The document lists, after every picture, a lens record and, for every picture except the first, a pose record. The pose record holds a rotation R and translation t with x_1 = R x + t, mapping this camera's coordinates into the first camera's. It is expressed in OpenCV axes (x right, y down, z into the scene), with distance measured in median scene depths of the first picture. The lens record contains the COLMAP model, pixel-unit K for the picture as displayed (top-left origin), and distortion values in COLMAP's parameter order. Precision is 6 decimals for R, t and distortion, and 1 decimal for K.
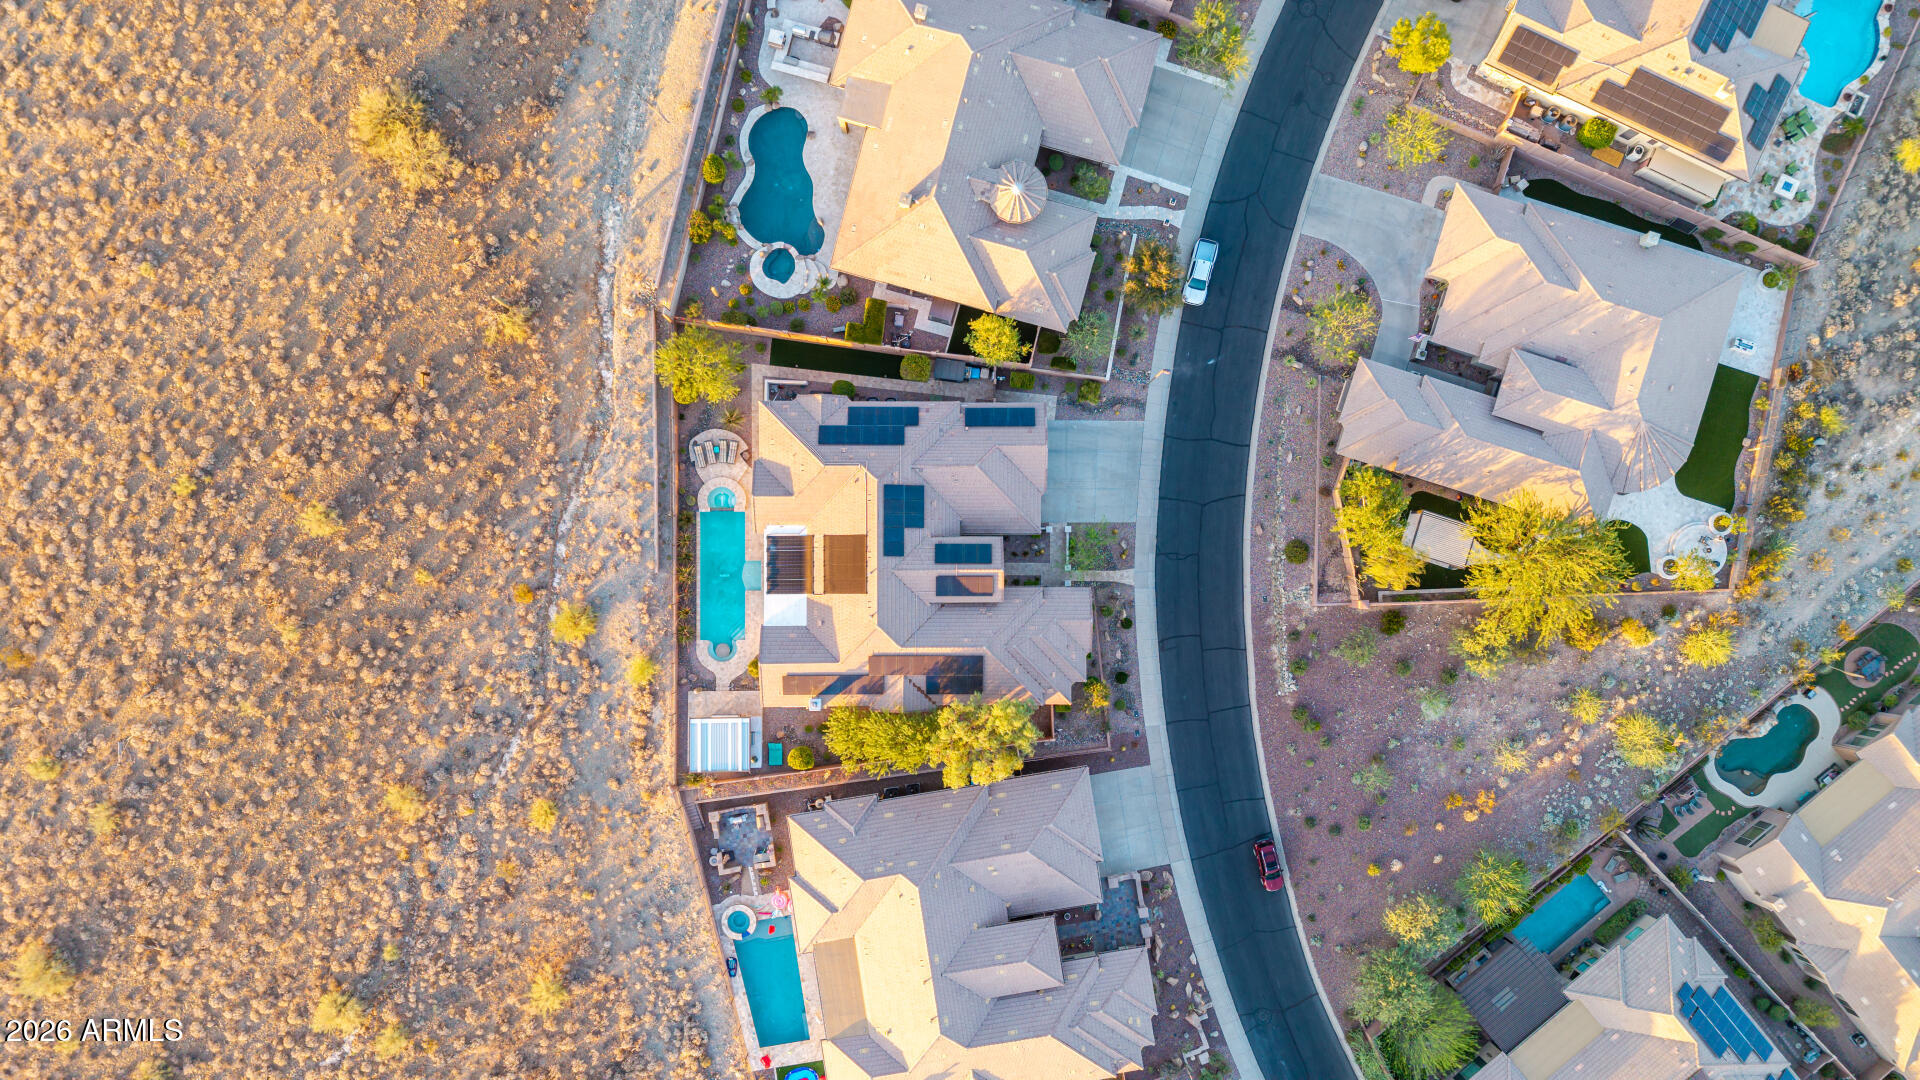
lens RADIAL K [[1282.9, 0, 961.3], [0, 1282.9, 541.6], [0, 0, 1]] dist [0.006456, -0.009315]
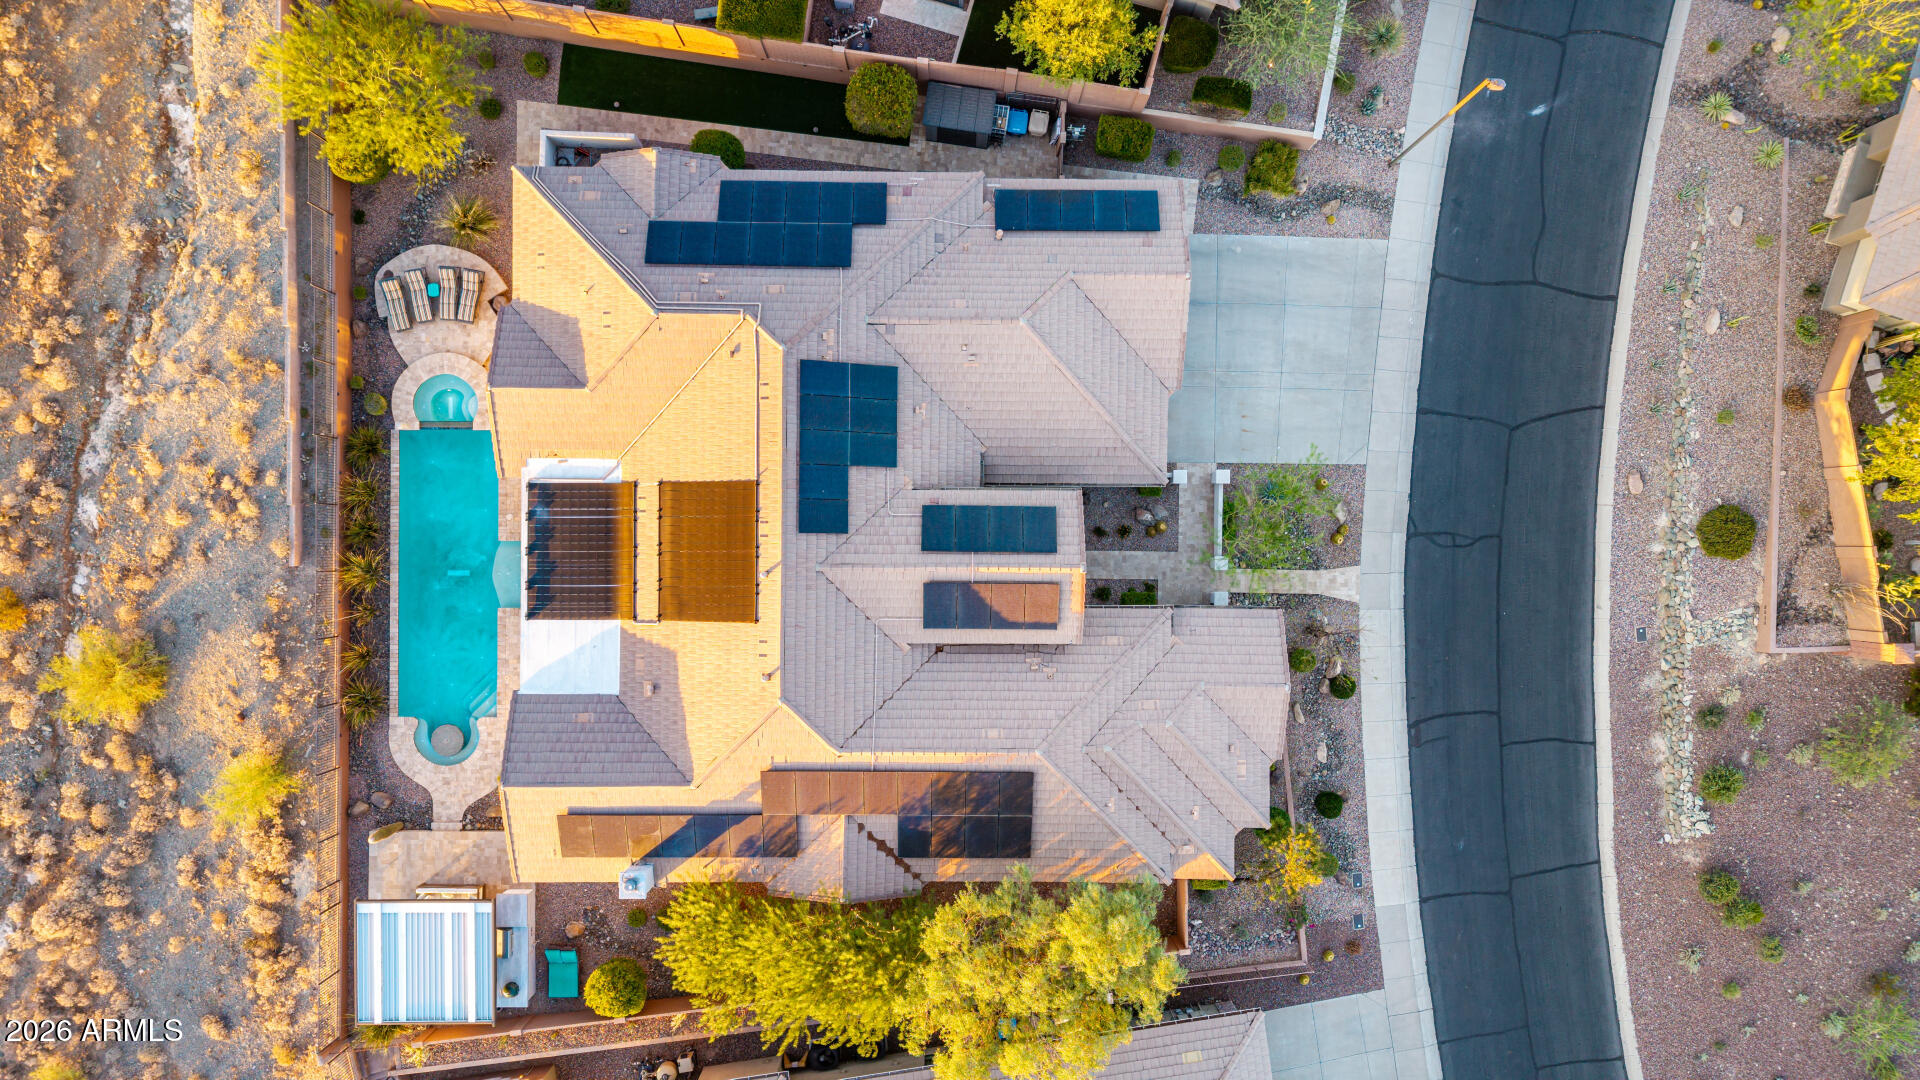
lens RADIAL K [[1282.9, 0, 960.2], [0, 1282.9, 549.3], [0, 0, 1]] dist [0.006456, -0.009315]
pose [[0.999943, 0.009484, -0.004911, -0.005386], [-0.009392, 0.999787, 0.018361, 0.008186], [0.005084, -0.018314, 0.999819, 0.554897]]
